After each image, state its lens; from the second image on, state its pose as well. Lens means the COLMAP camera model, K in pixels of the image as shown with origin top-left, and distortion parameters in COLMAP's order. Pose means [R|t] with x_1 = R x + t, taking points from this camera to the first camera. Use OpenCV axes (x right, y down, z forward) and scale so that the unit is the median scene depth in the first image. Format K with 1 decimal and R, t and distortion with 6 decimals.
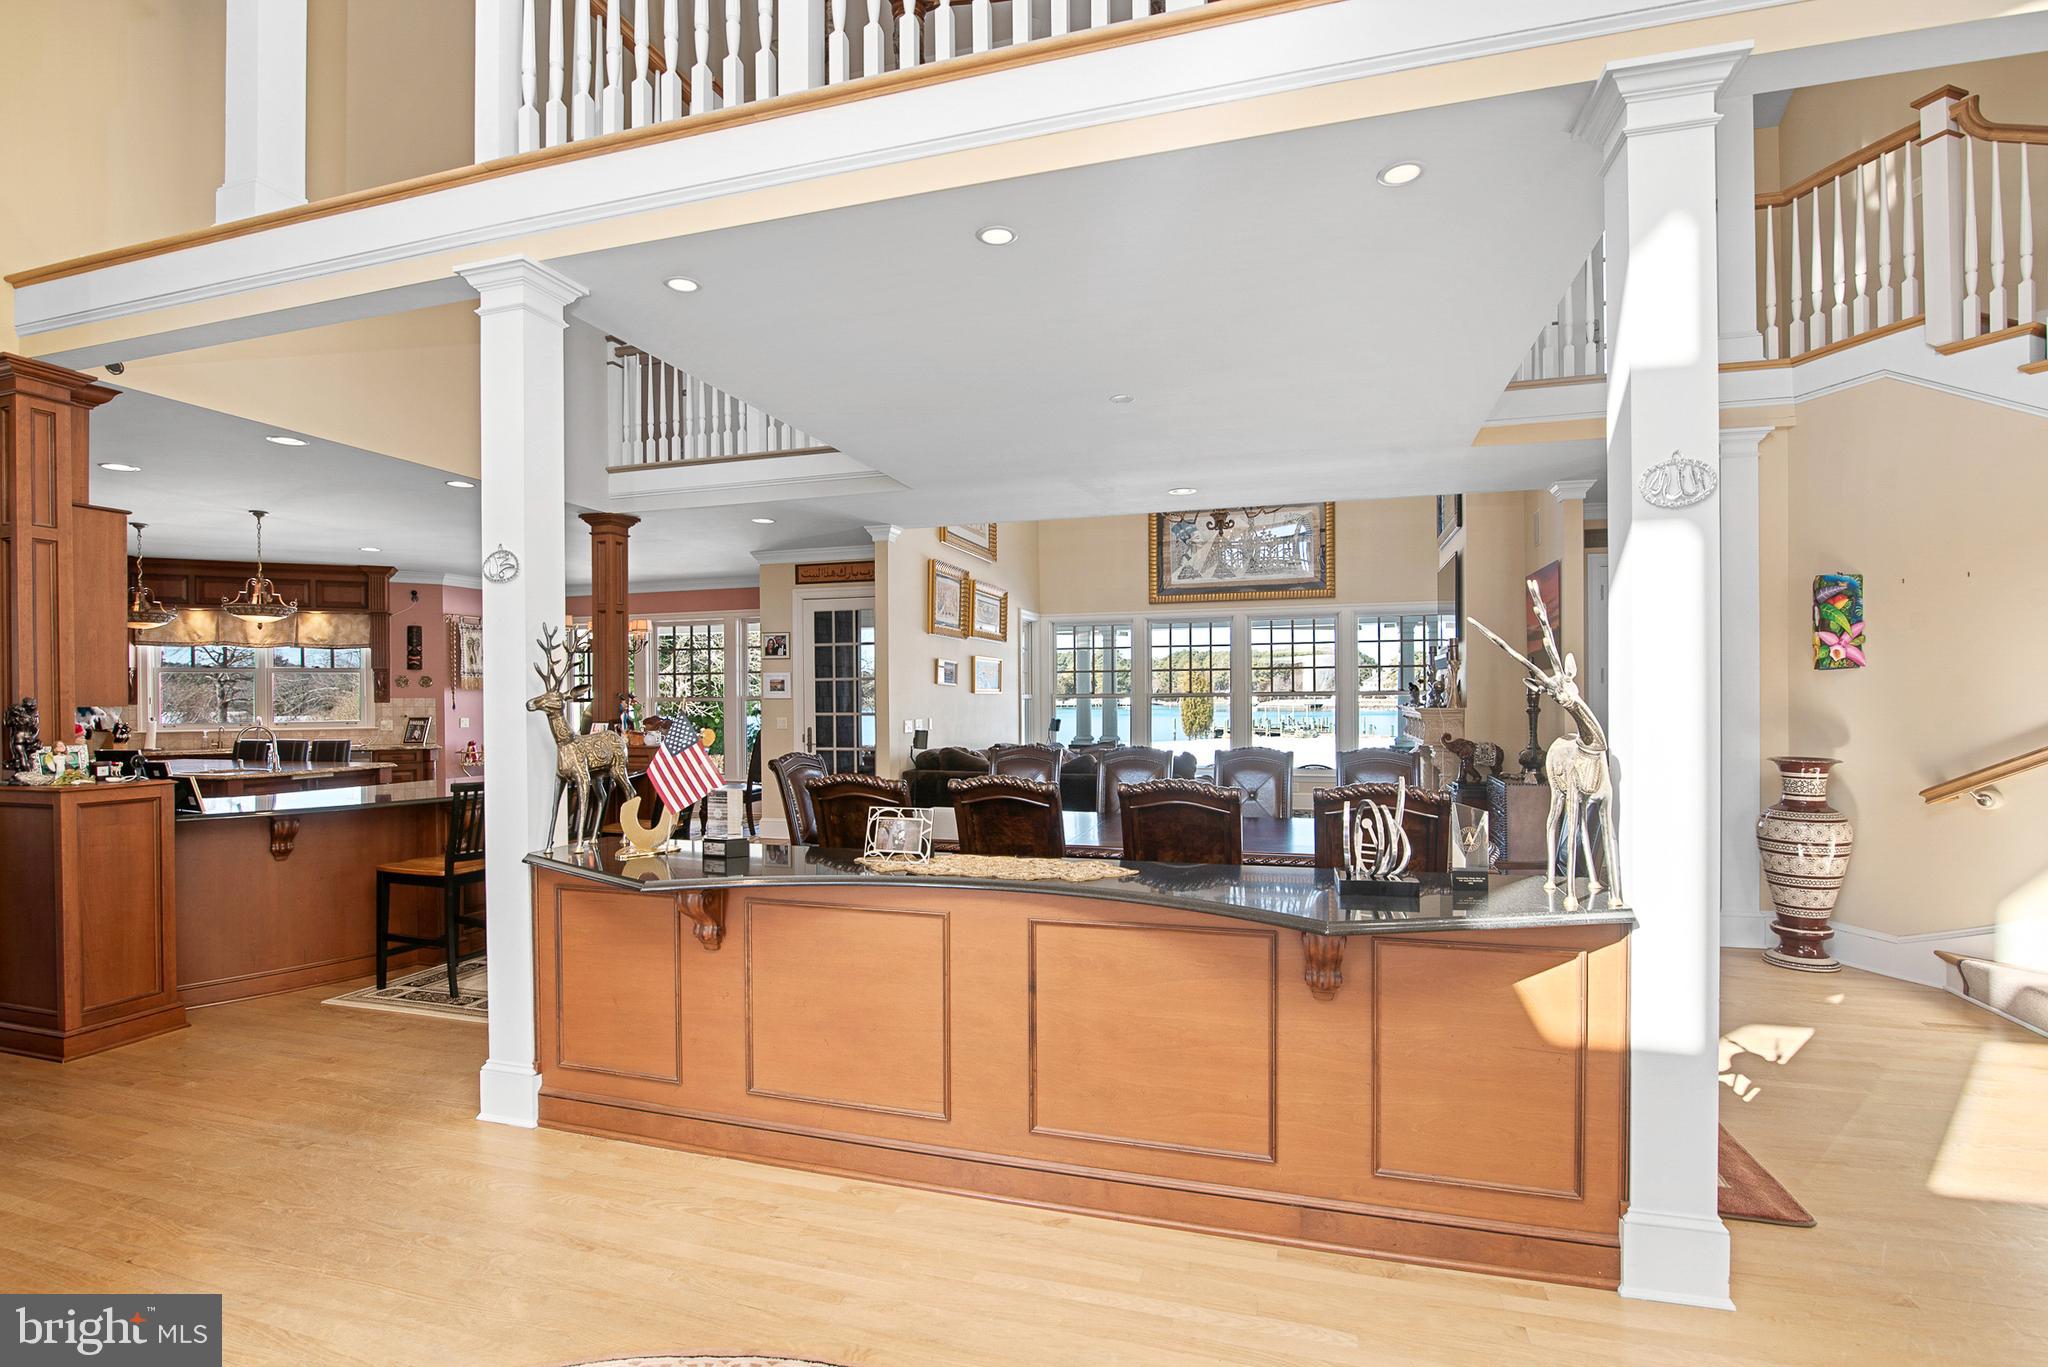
lens RADIAL K [[940.3, 0, 1033.8], [0, 940.3, 707.2], [0, 0, 1]] dist [-0.015769, -0.000262]
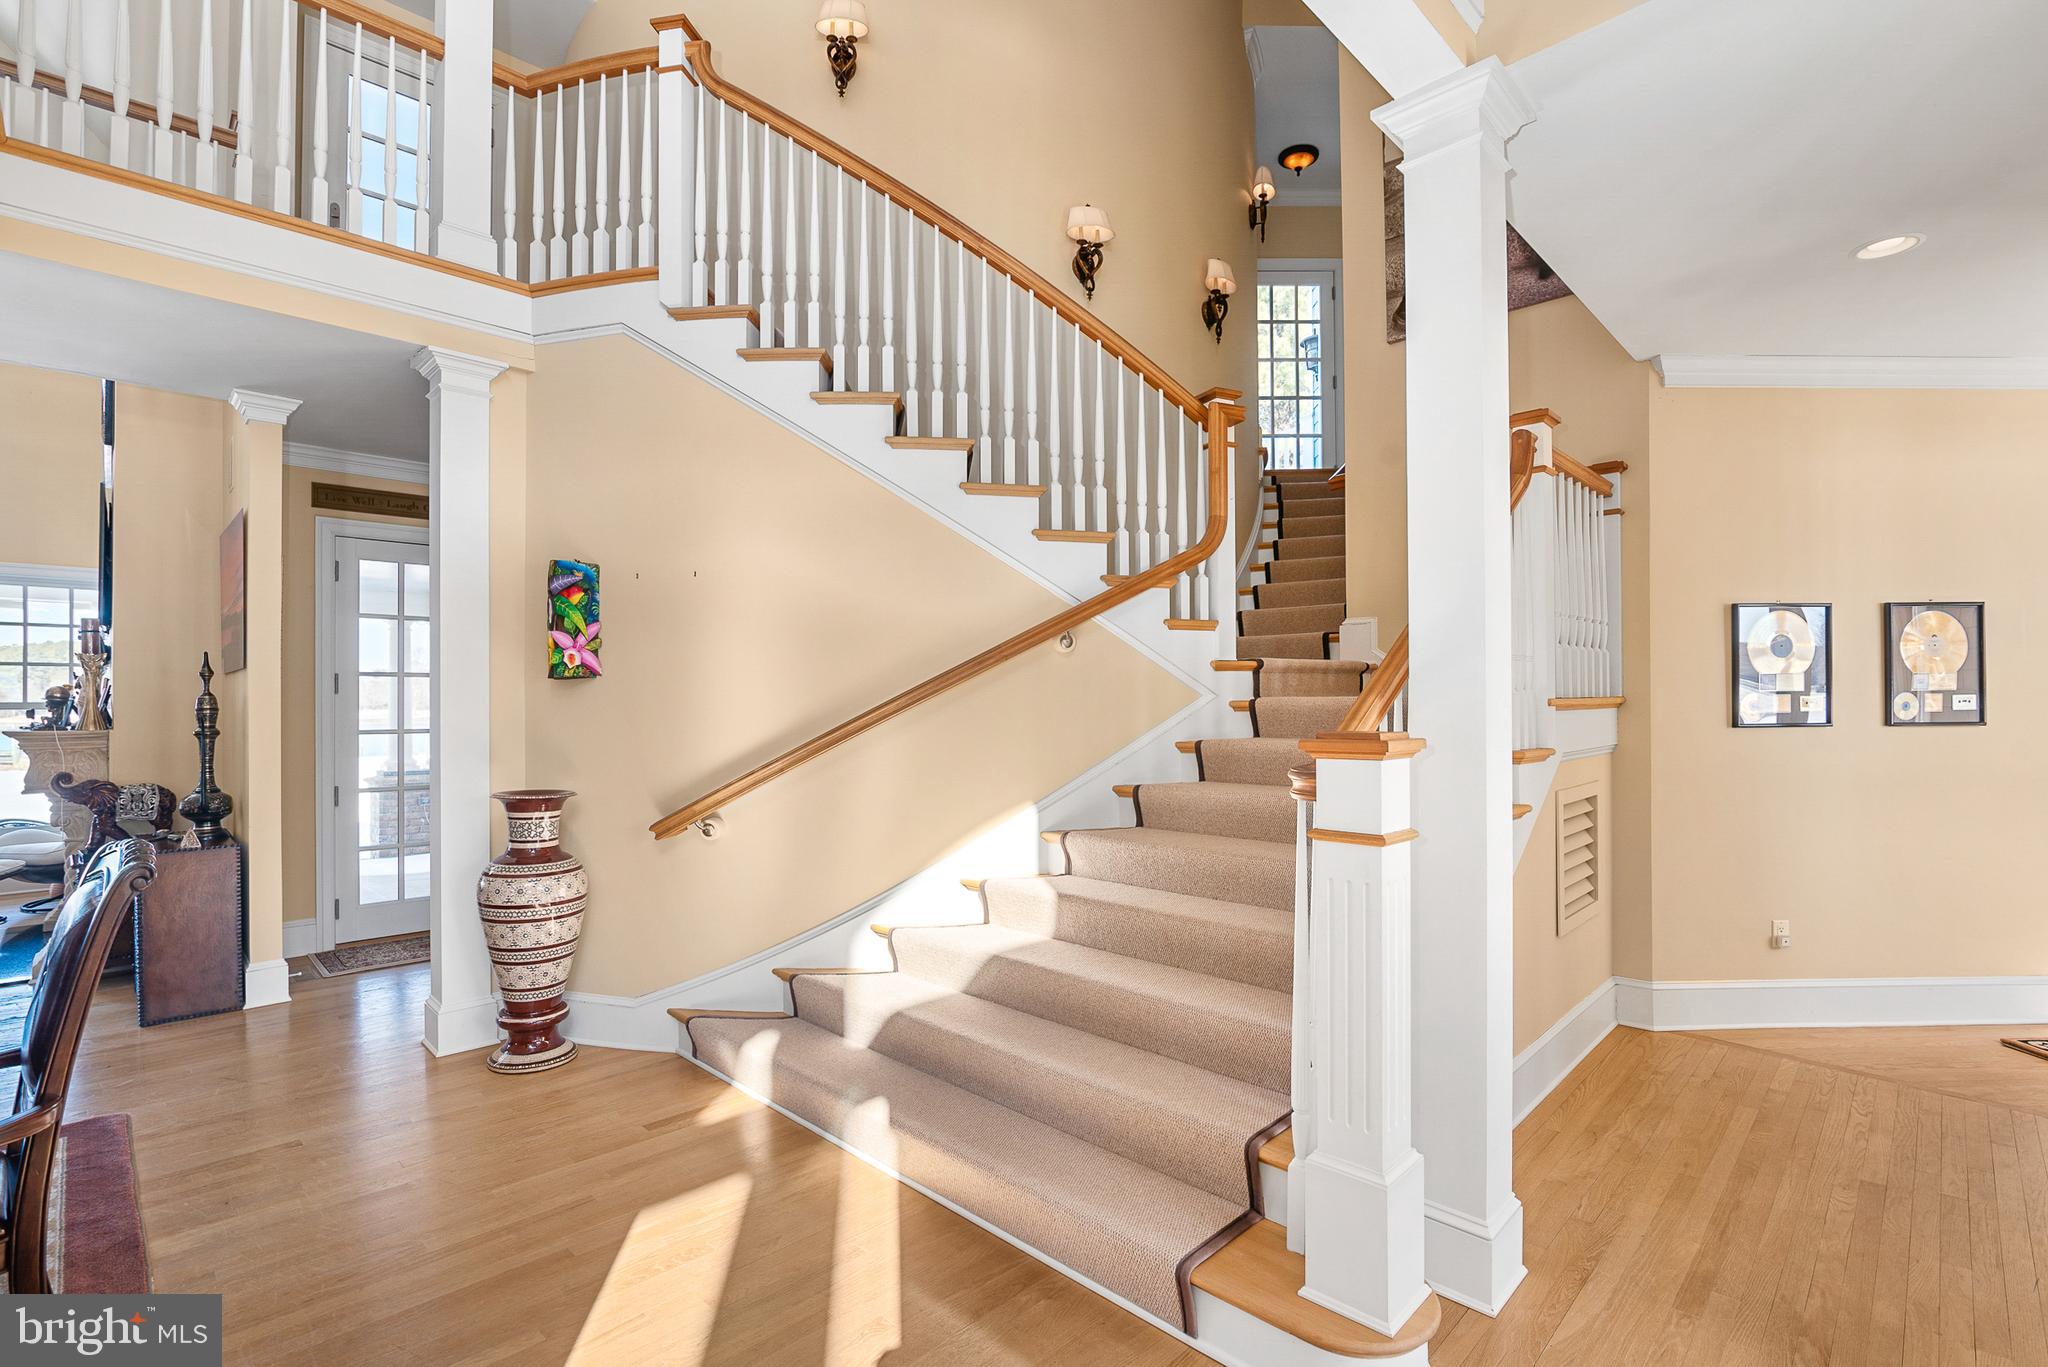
lens RADIAL K [[940.3, 0, 1023.1], [0, 940.3, 696.3], [0, 0, 1]] dist [-0.015769, -0.000262]
pose [[0.477621, 0.012200, 0.878481, 0.342354], [0.008864, 0.999786, -0.018704, -0.007124], [-0.878521, 0.016721, 0.477411, 0.273582]]
